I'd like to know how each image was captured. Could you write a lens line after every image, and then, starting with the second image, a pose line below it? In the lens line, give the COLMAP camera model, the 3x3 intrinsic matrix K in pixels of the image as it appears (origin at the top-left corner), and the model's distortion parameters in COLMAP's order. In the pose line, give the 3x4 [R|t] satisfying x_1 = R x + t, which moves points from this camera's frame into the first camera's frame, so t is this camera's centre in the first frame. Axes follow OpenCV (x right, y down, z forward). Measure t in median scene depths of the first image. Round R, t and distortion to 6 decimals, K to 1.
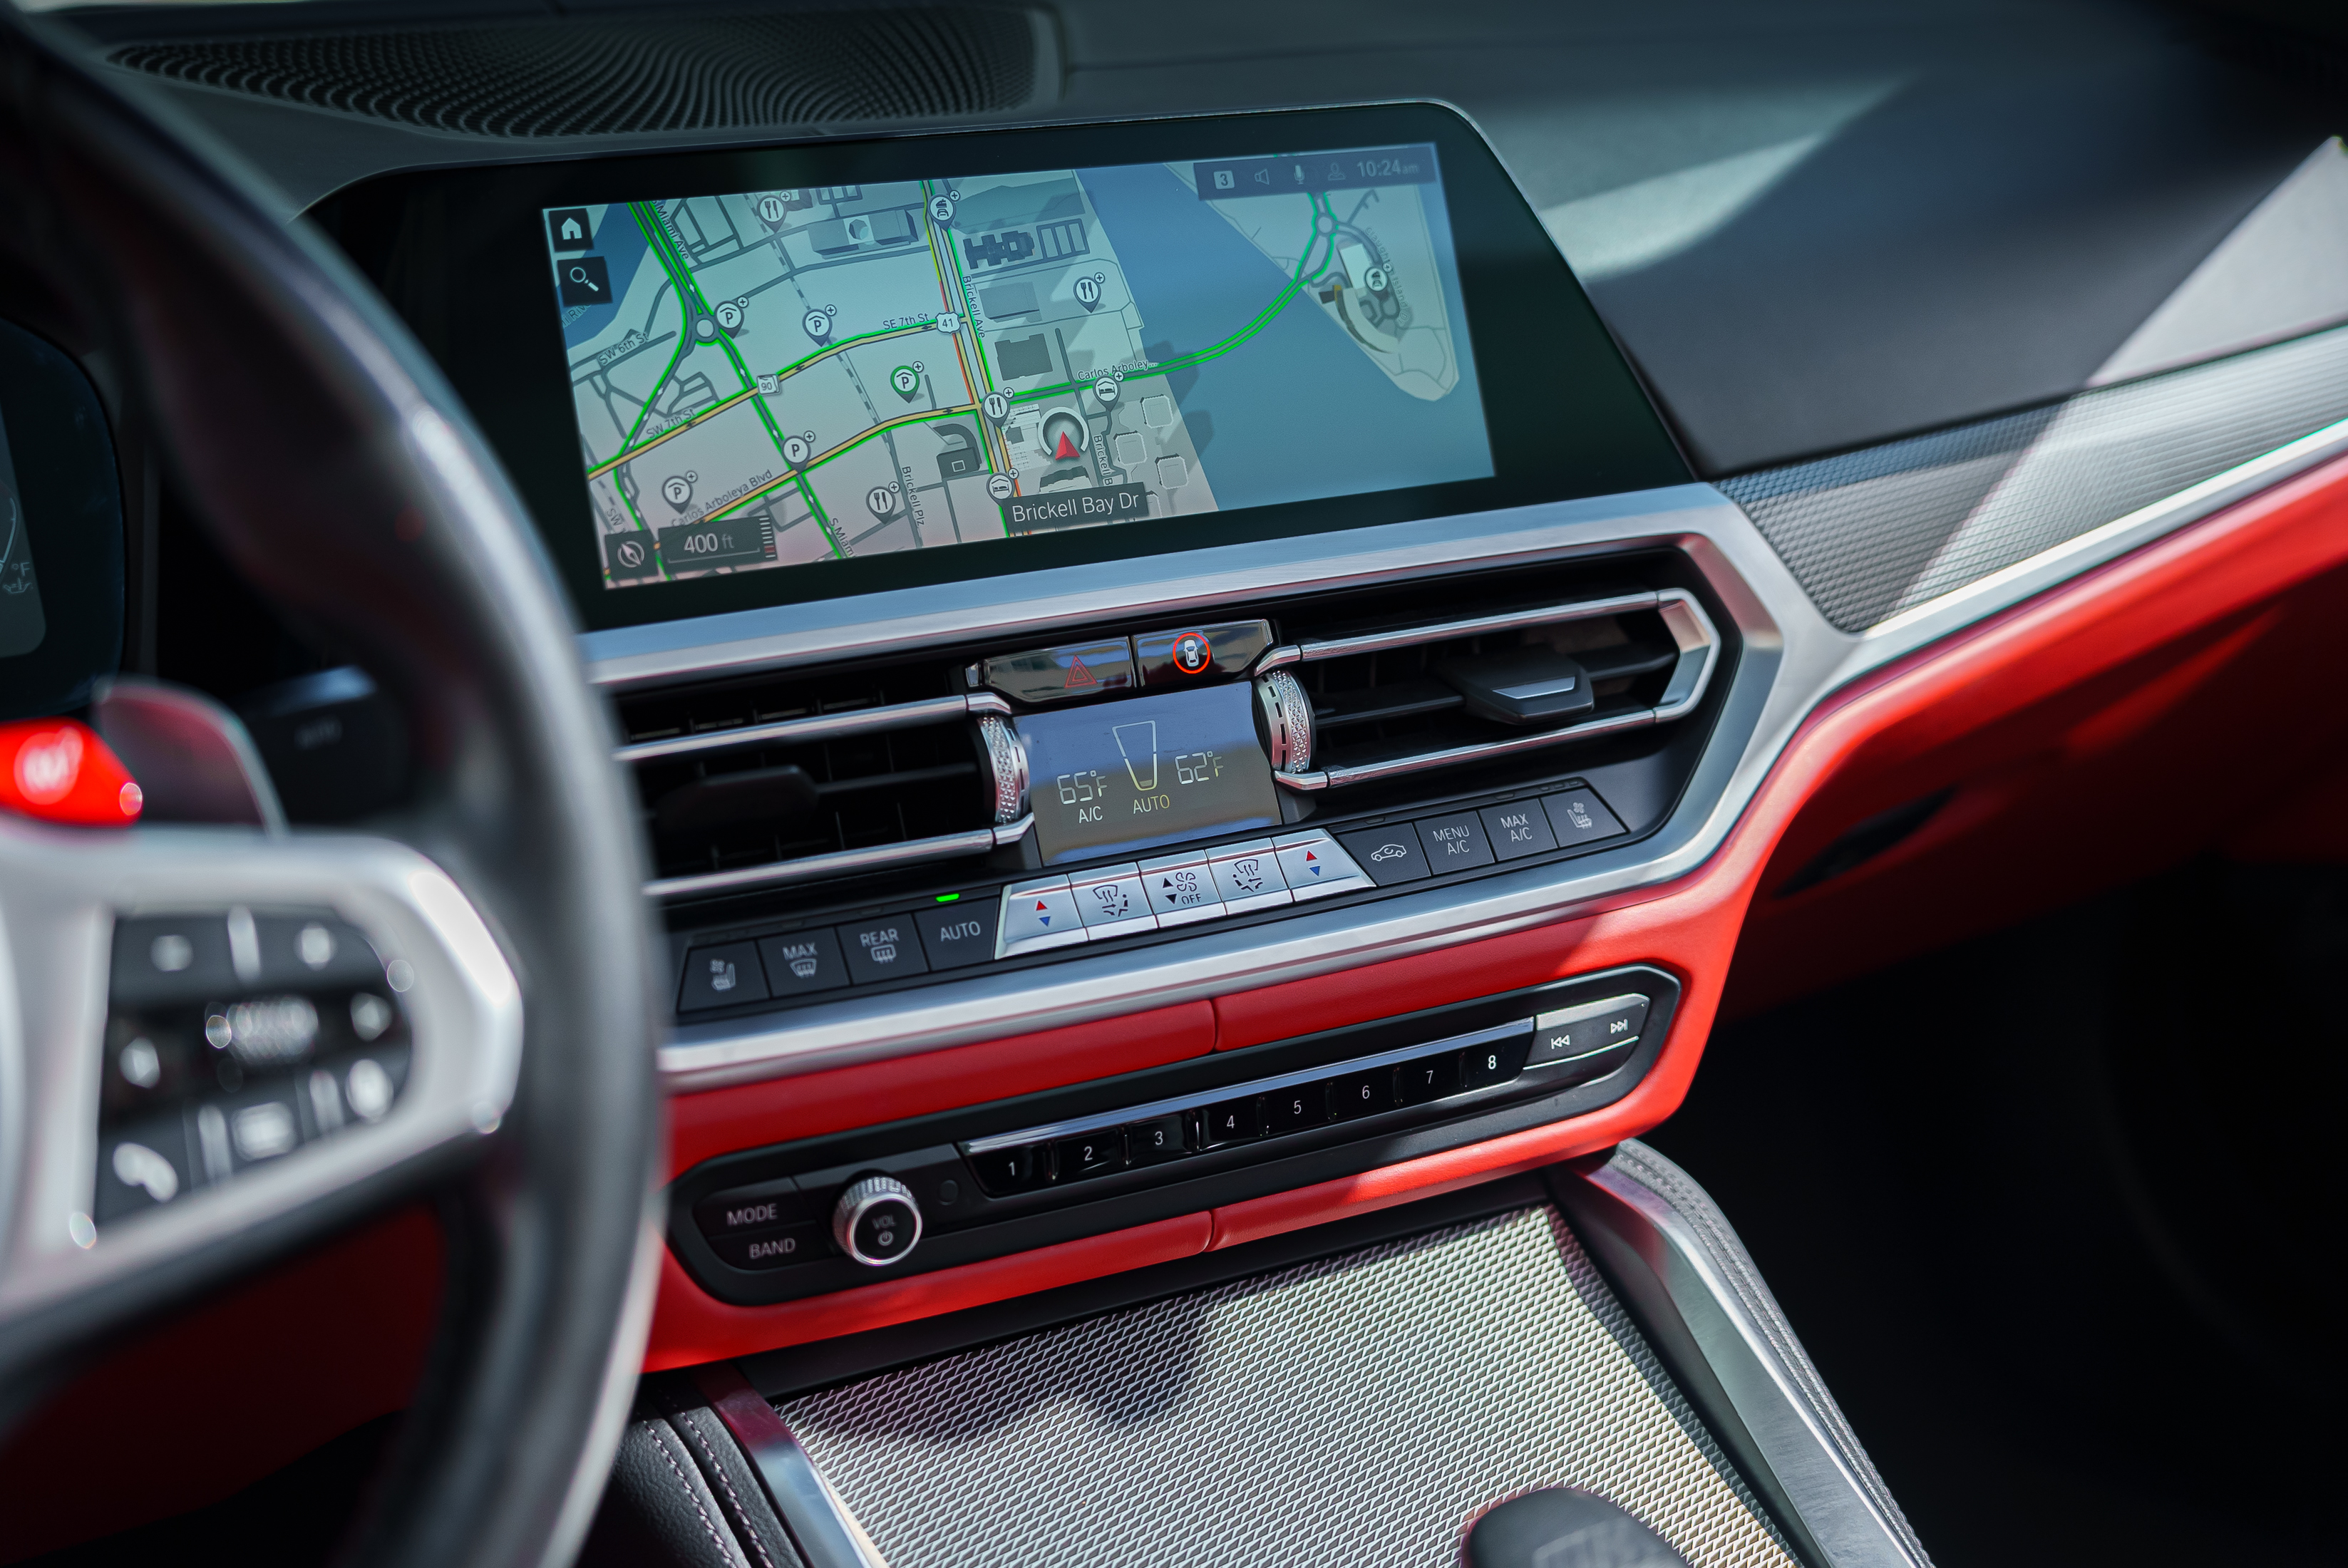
lens RADIAL K [[3036.9, 0, 1174.0], [0, 3036.9, 784.0], [0, 0, 1]] dist [0.004846, 0.000409]
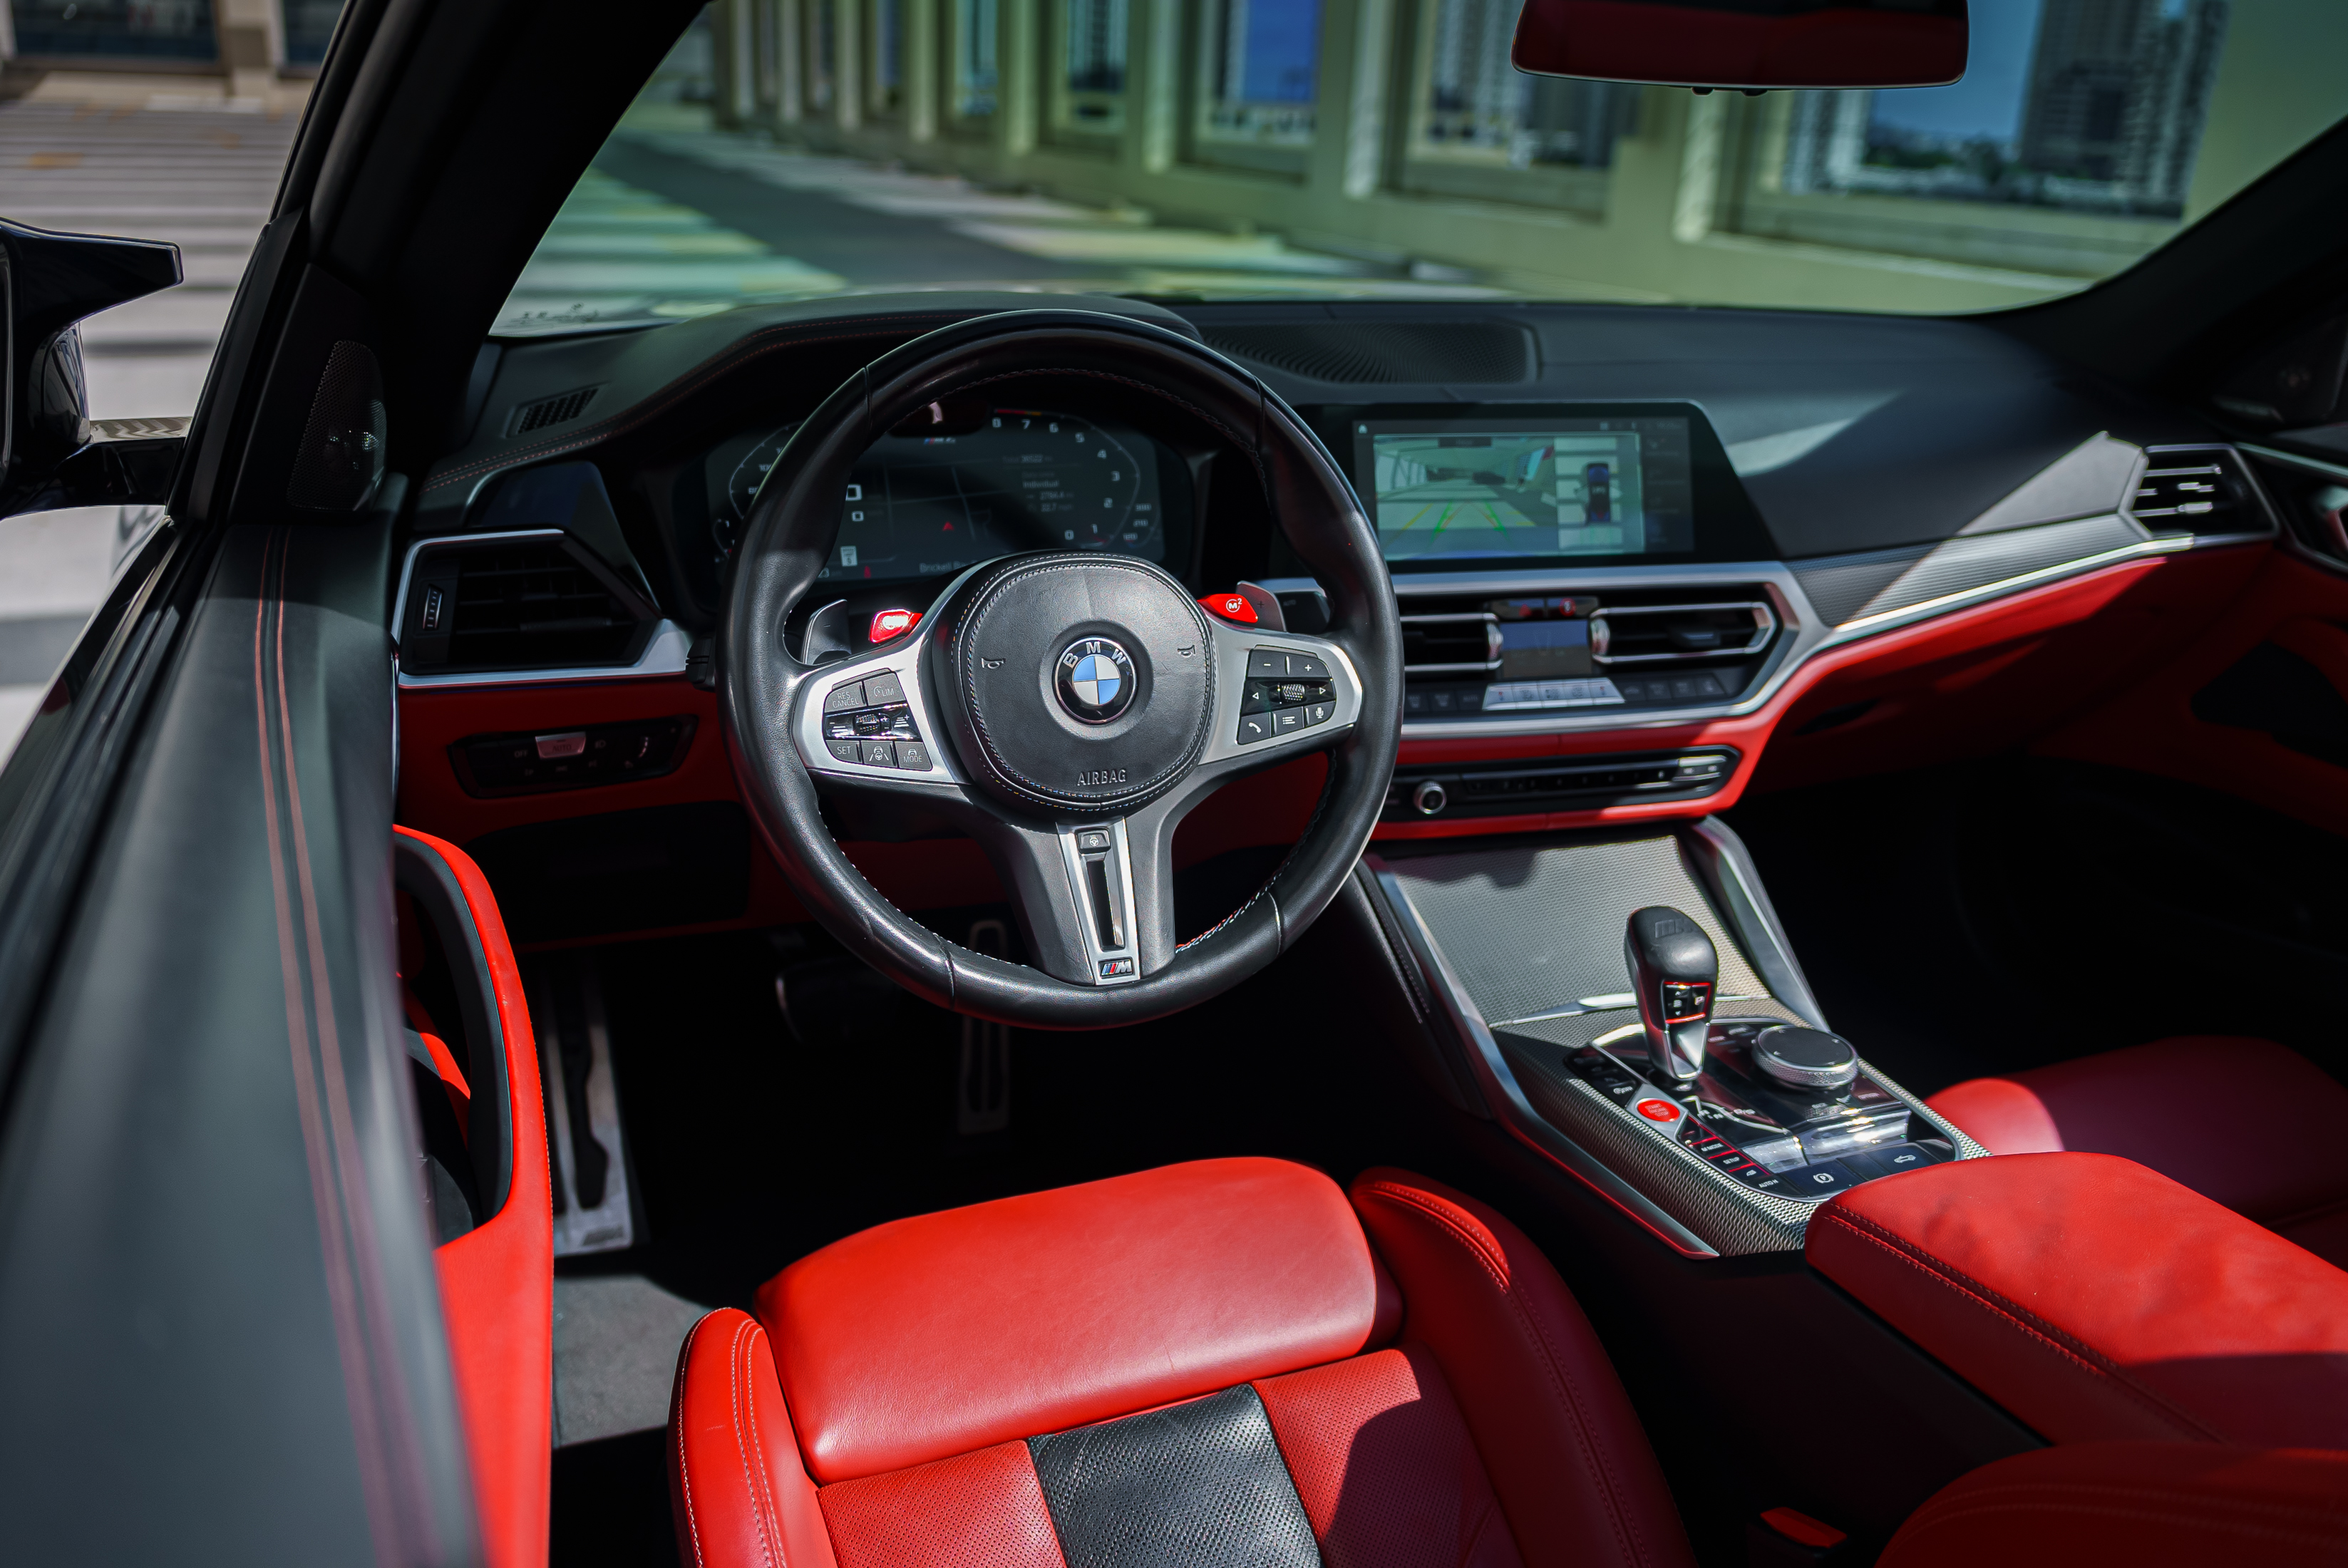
lens RADIAL K [[1830.4, 0, 1174.0], [0, 1830.4, 784.0], [0, 0, 1]] dist [0.001964, 0.000775]
pose [[0.978668, 0.126100, -0.162199, -0.051301], [-0.114605, 0.990312, 0.078414, 0.024016], [0.170516, -0.058152, 0.983638, -0.647334]]
